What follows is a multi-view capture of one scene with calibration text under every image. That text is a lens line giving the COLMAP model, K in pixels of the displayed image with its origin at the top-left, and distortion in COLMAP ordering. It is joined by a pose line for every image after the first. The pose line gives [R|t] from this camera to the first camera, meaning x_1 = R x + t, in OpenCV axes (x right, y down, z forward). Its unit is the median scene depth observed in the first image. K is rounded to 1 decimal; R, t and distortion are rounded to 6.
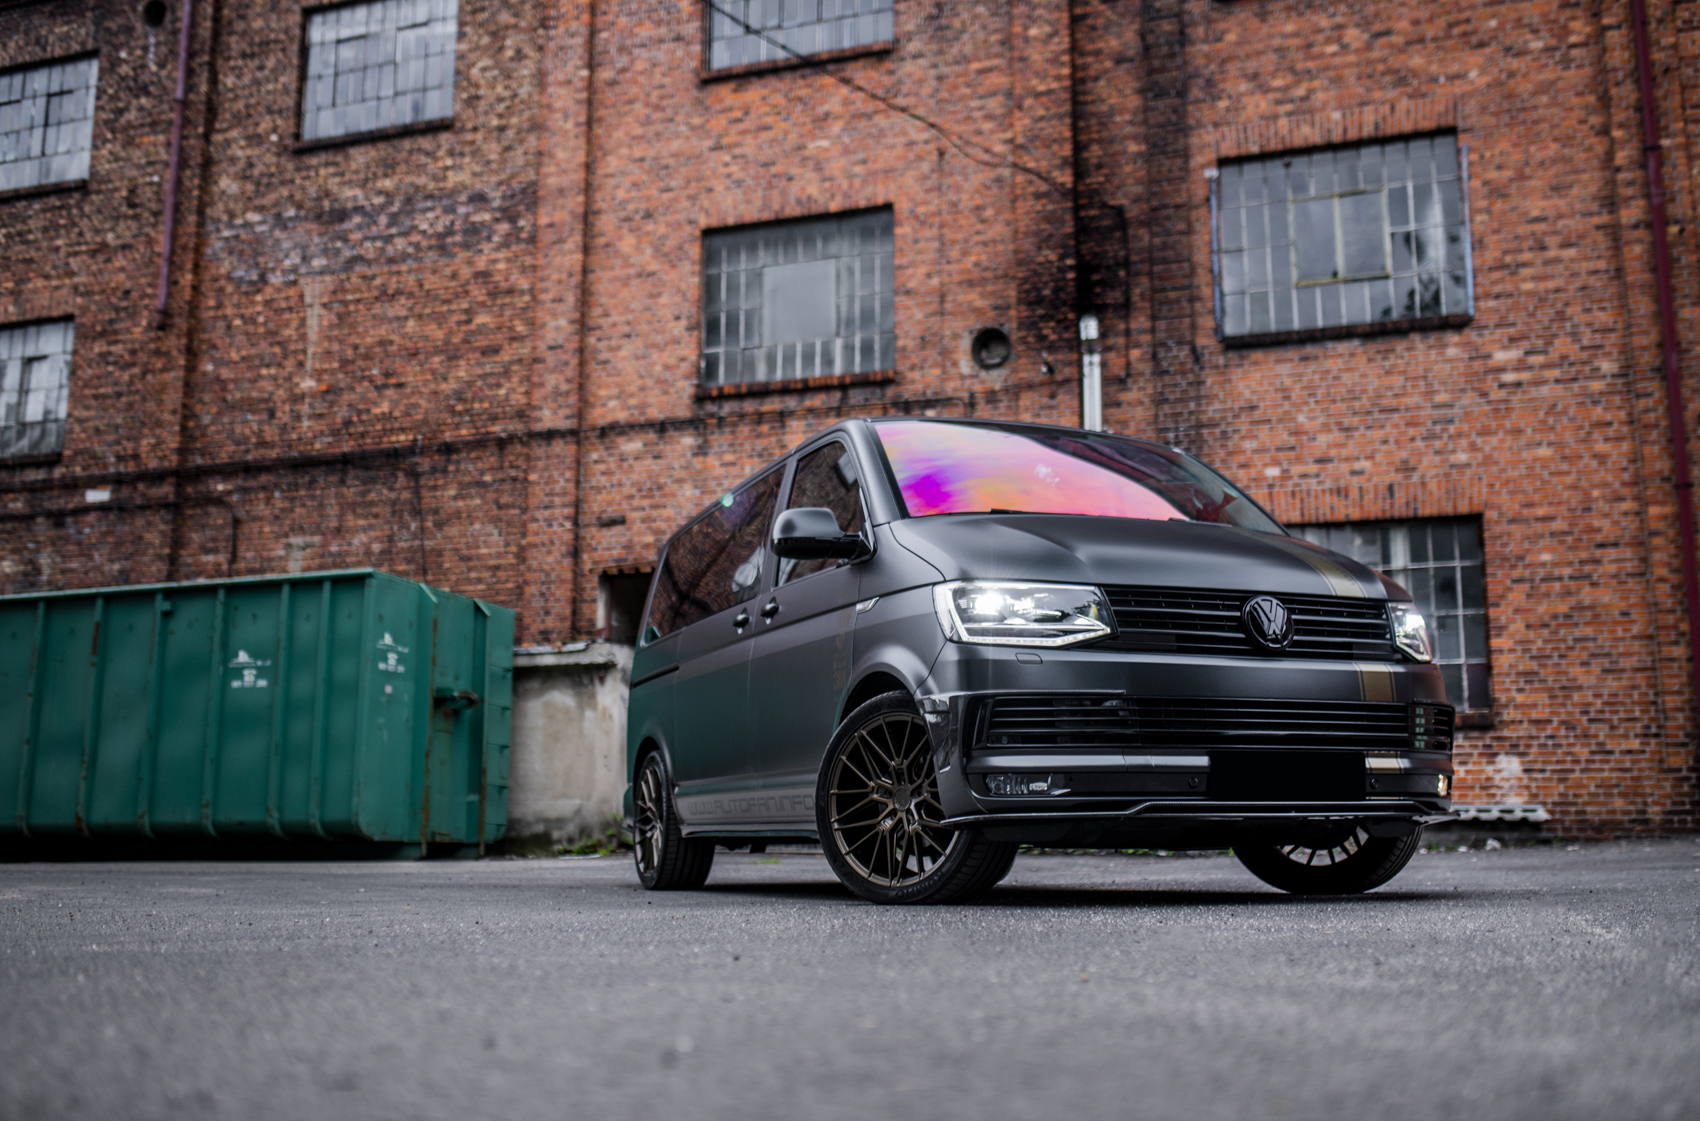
lens RADIAL K [[1628.0, 0, 855.4], [0, 1628.0, 556.3], [0, 0, 1]] dist [0.000552, 0.010025]
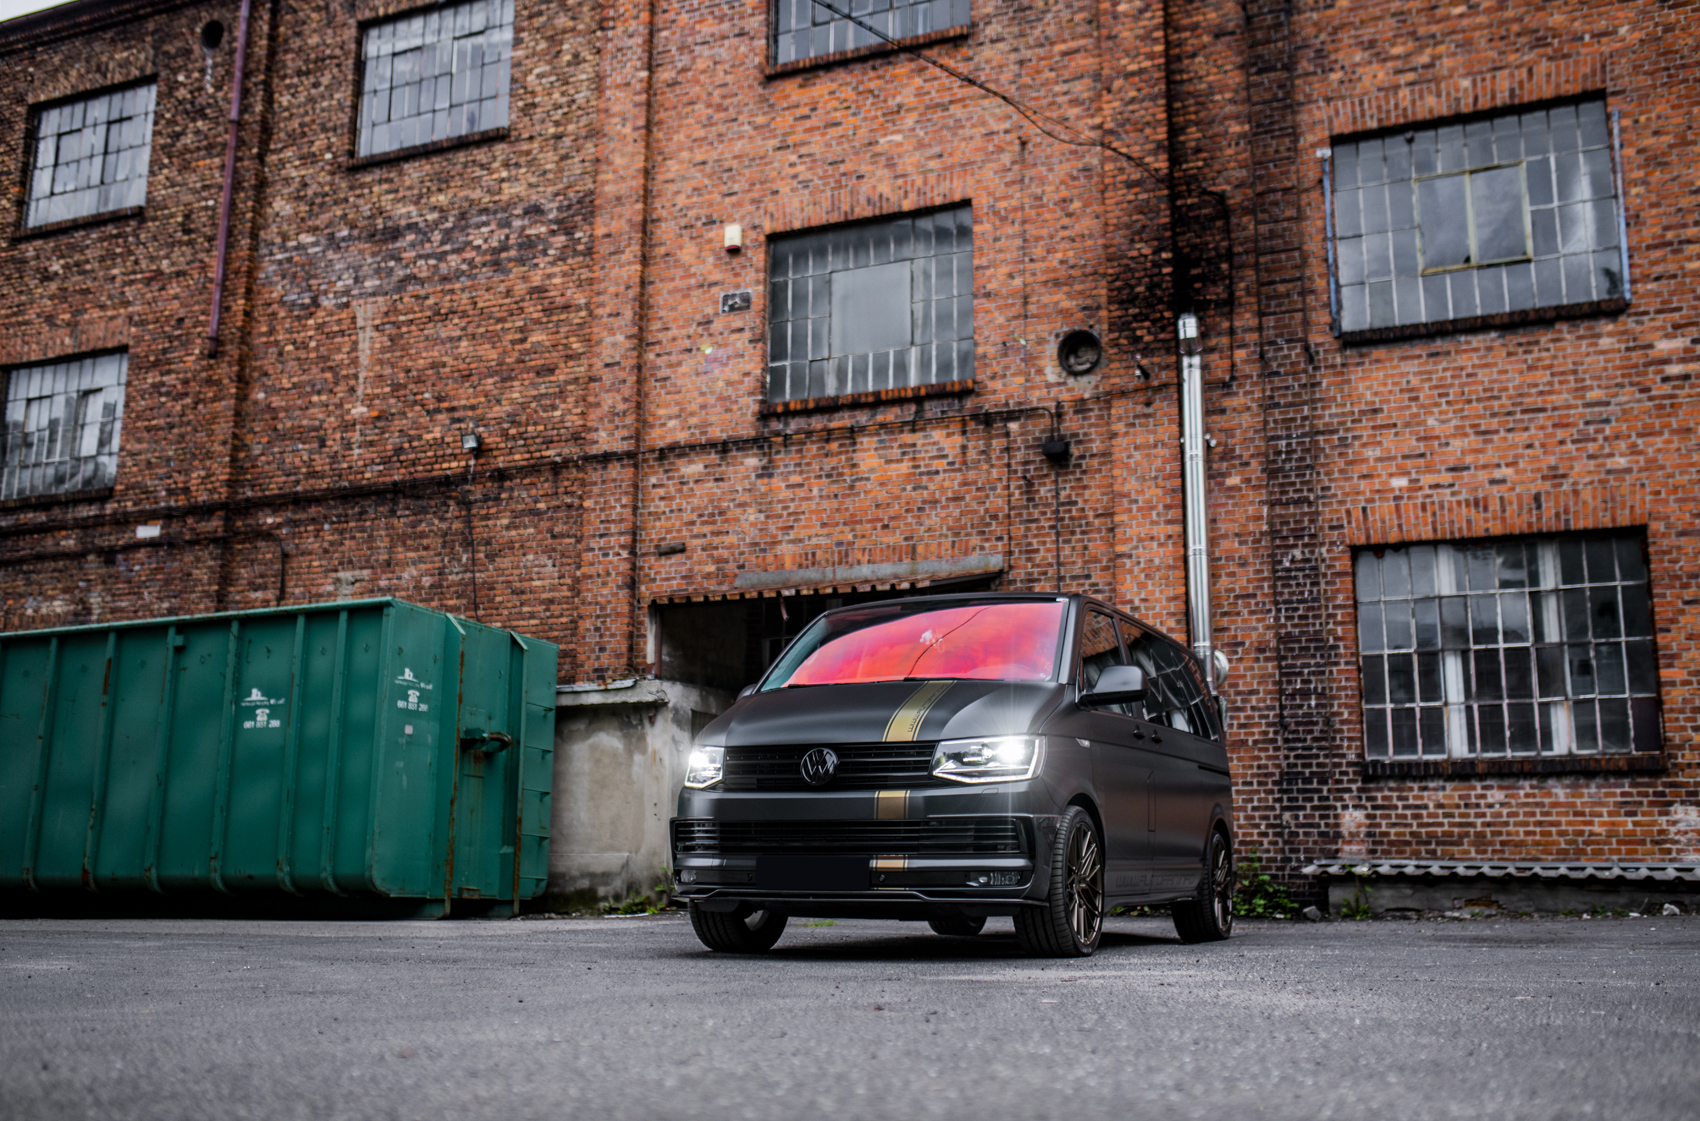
lens RADIAL K [[1628.0, 0, 855.4], [0, 1628.0, 556.3], [0, 0, 1]] dist [0.000552, 0.010025]
pose [[0.997332, -0.010012, -0.072309, 0.023879], [0.007828, 0.999506, -0.030422, 0.012271], [0.072578, 0.029775, 0.996918, 0.093154]]
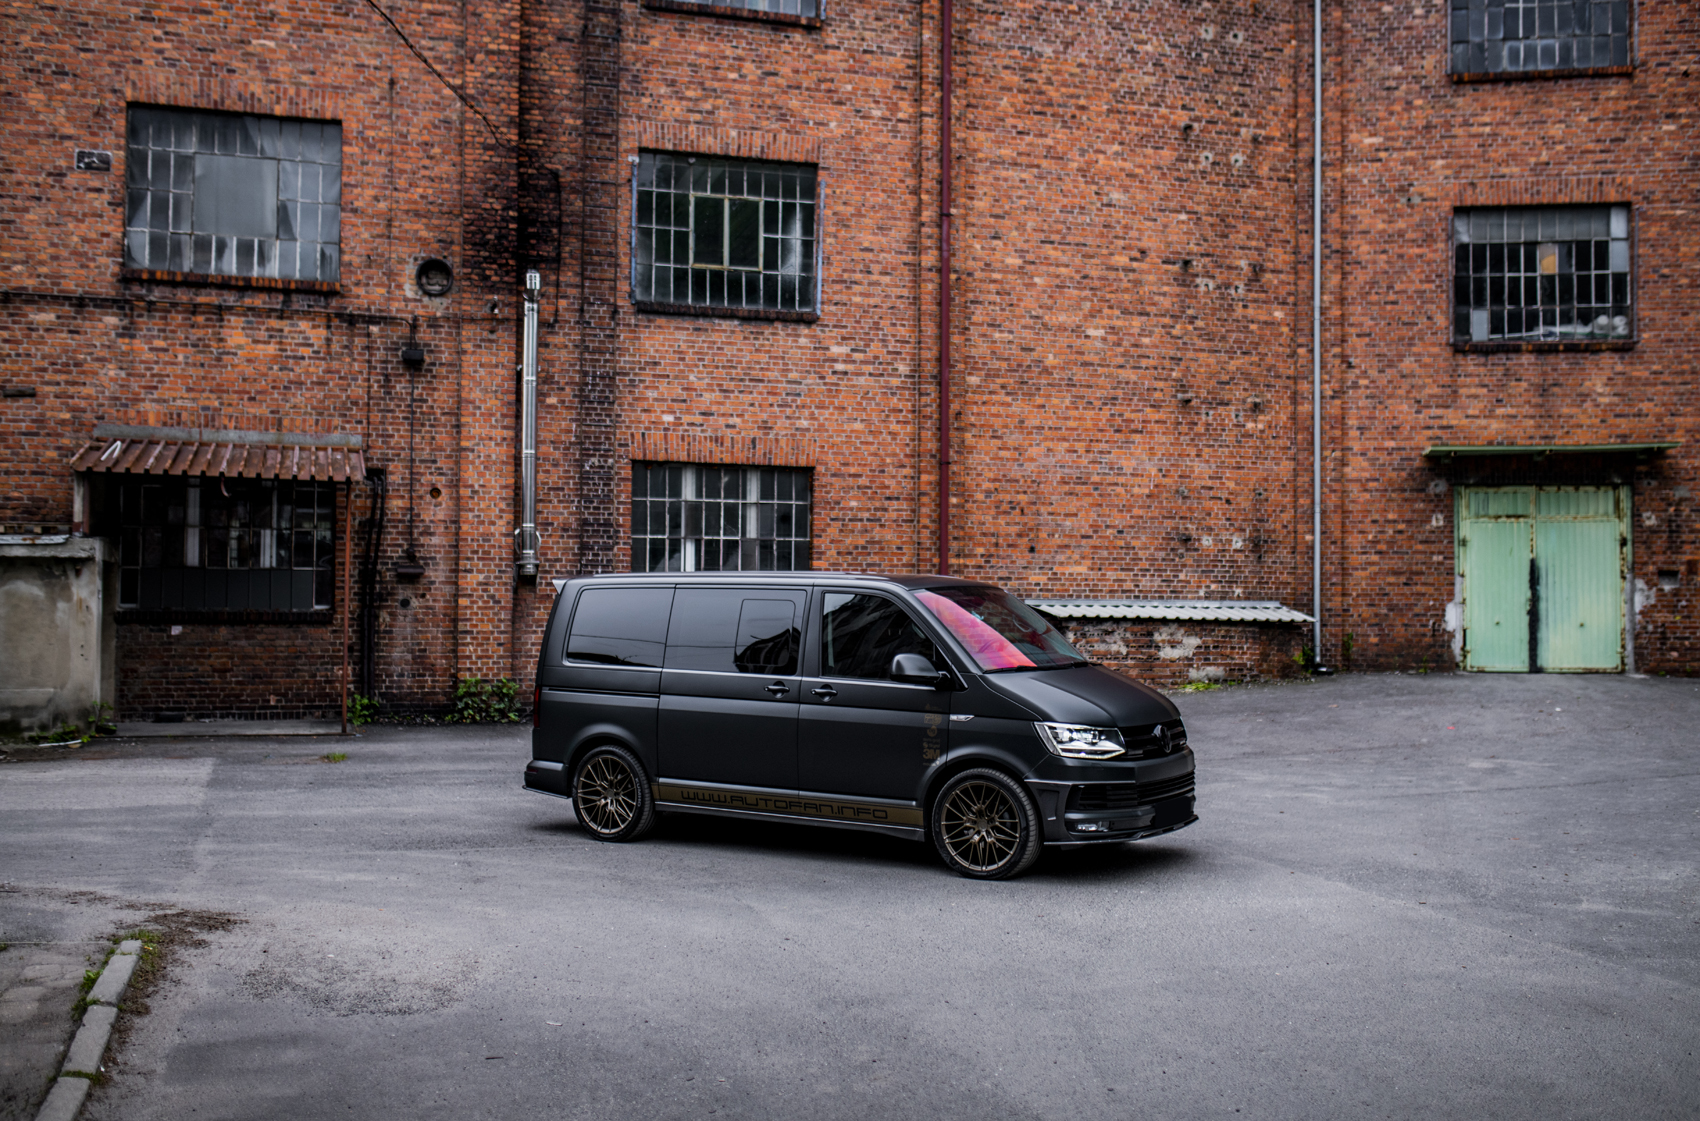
lens RADIAL K [[1664.4, 0, 864.5], [0, 1664.4, 557.4], [0, 0, 1]] dist [-0.001211, 0.016176]
pose [[0.798550, 0.020456, 0.601581, -0.376498], [-0.115813, 0.985971, 0.120205, -0.112817], [-0.590683, -0.165660, 0.789716, -0.116888]]
